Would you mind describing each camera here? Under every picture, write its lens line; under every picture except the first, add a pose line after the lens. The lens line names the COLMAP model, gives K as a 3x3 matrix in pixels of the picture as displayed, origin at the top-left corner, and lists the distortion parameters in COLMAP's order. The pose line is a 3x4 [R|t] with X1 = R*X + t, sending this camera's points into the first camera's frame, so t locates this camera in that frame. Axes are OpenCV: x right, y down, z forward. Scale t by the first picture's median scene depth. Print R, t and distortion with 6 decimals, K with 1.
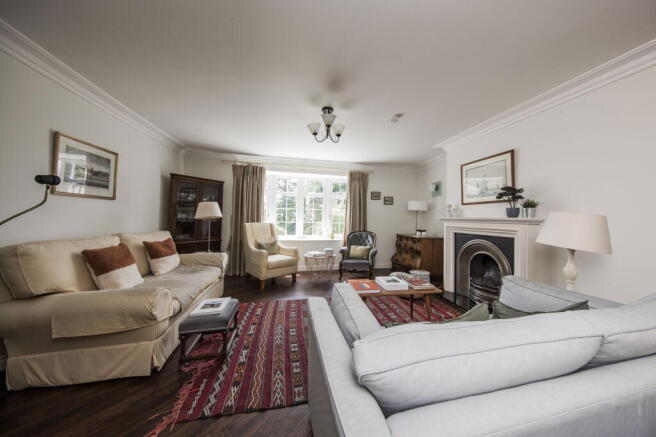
lens RADIAL K [[208.4, 0, 338.4], [0, 208.4, 215.2], [0, 0, 1]] dist [0.002823, 0.000056]
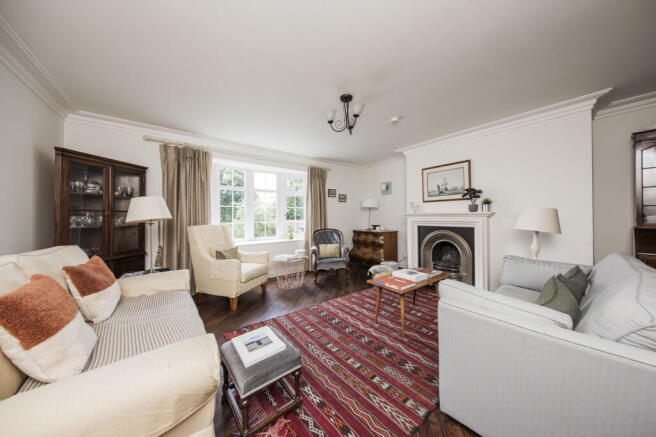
lens RADIAL K [[208.4, 0, 331.6], [0, 208.4, 216.2], [0, 0, 1]] dist [0.002823, 0.000056]
pose [[0.900754, -0.026843, 0.433499, -0.372859], [0.020105, 0.999595, 0.020122, -0.004211], [-0.433864, -0.009409, 0.900929, 0.142099]]
